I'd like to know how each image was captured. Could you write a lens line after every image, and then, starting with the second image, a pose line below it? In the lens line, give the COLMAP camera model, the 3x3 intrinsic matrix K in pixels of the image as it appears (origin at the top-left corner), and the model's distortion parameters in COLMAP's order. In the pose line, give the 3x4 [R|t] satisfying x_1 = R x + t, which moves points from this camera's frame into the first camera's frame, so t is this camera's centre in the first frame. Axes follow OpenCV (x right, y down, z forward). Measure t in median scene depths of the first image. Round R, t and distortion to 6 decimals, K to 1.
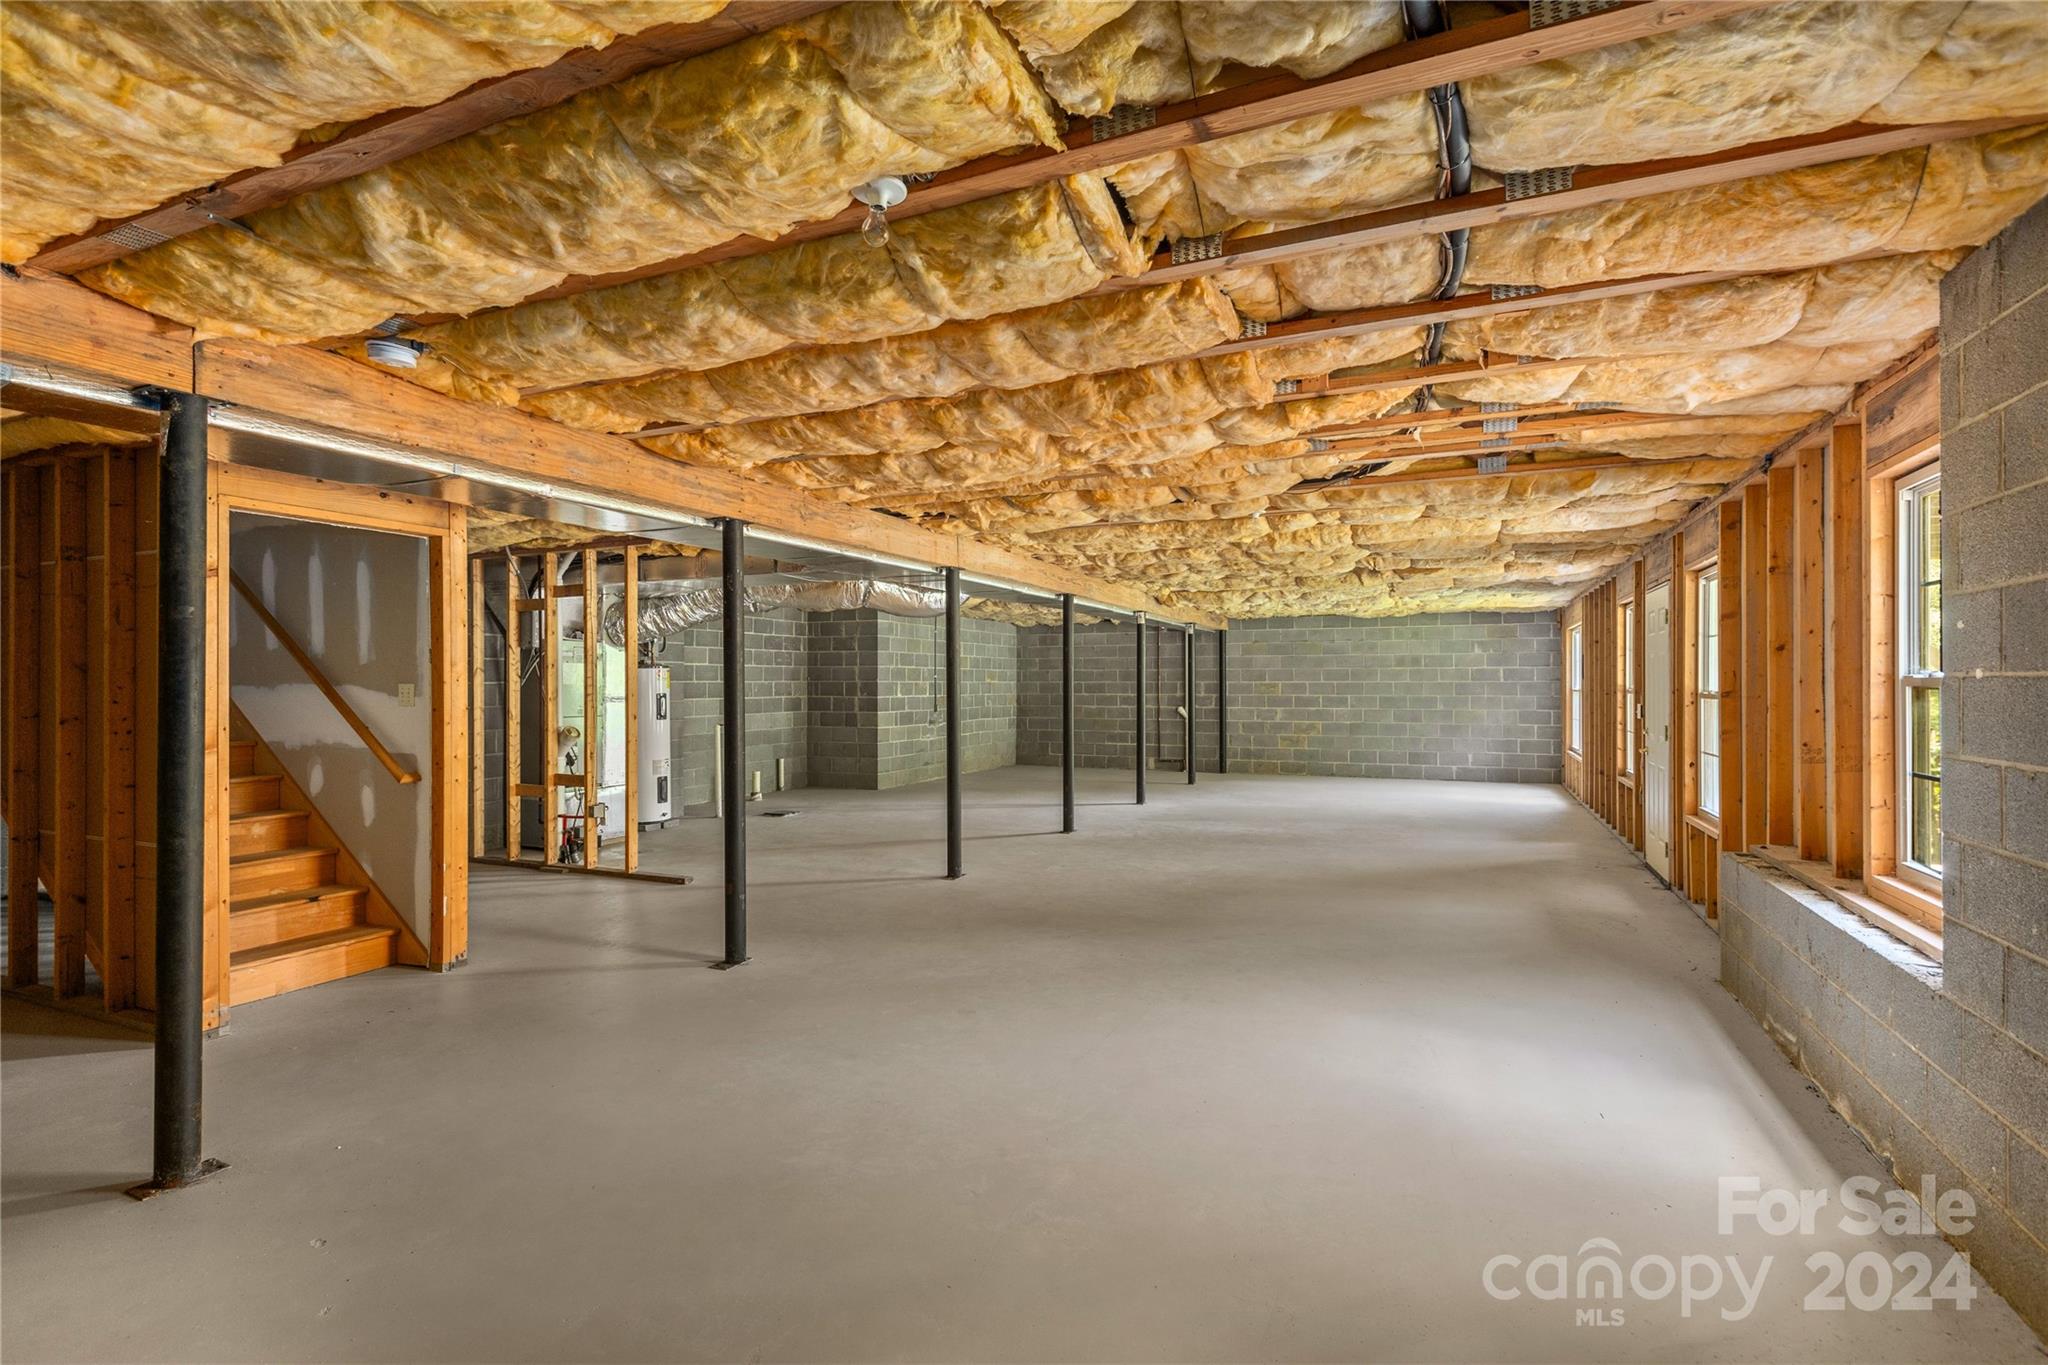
lens RADIAL K [[948.1, 0, 1028.4], [0, 948.1, 681.0], [0, 0, 1]] dist [0.007811, -0.002152]
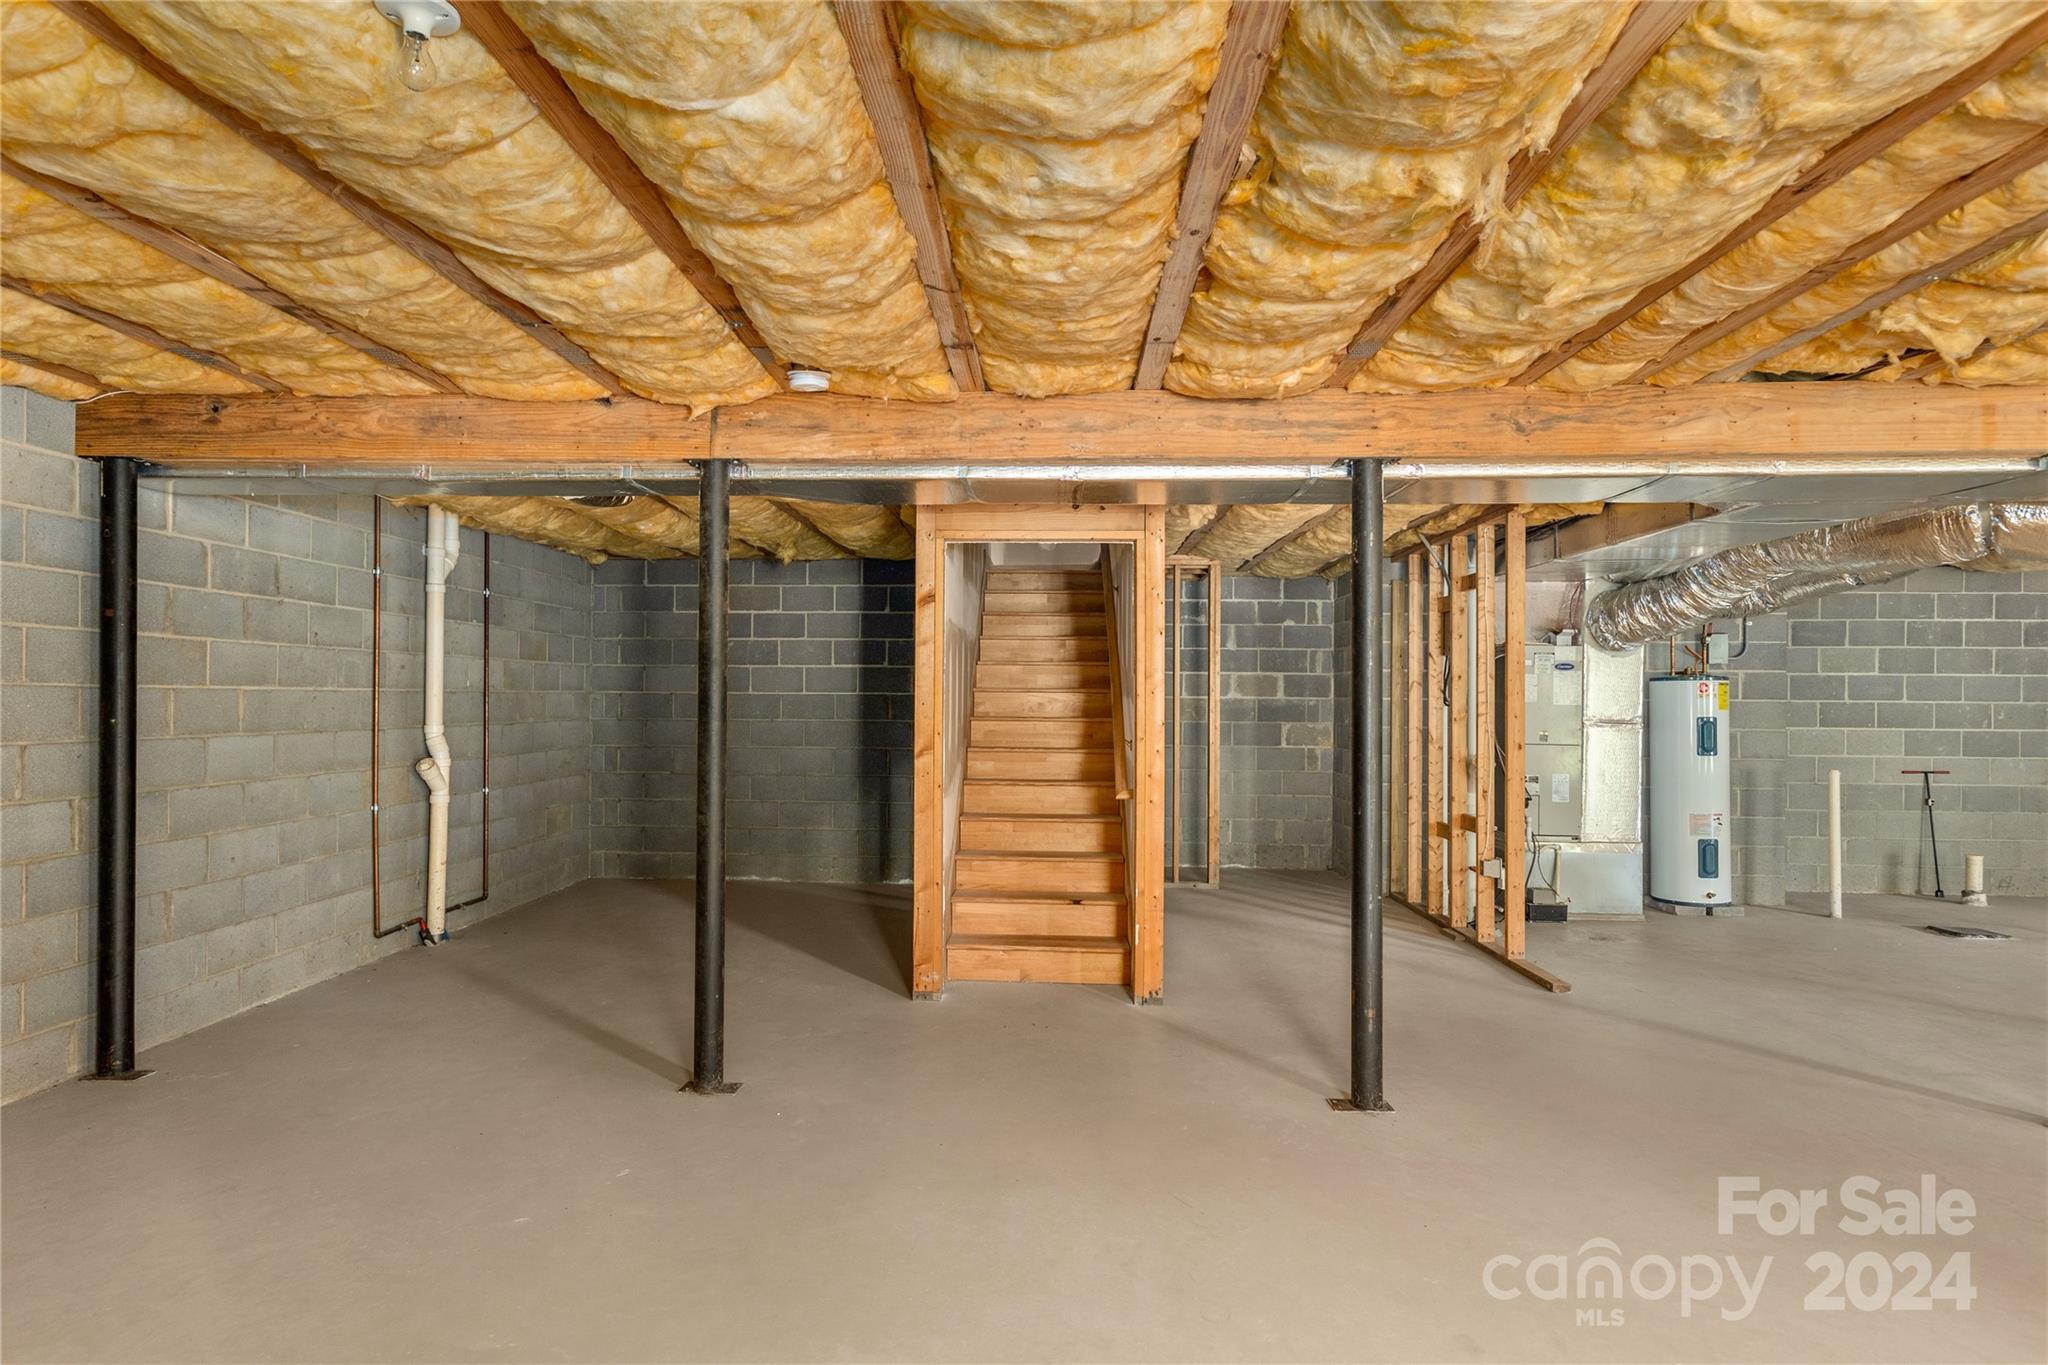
lens RADIAL K [[1096.5, 0, 1018.2], [0, 1096.5, 672.4], [0, 0, 1]] dist [0.004467, 0.000575]
pose [[0.358669, -0.018022, -0.933291, 0.347183], [-0.008052, 0.999717, -0.022399, 0.005005], [0.933430, 0.015549, 0.358422, 0.490673]]
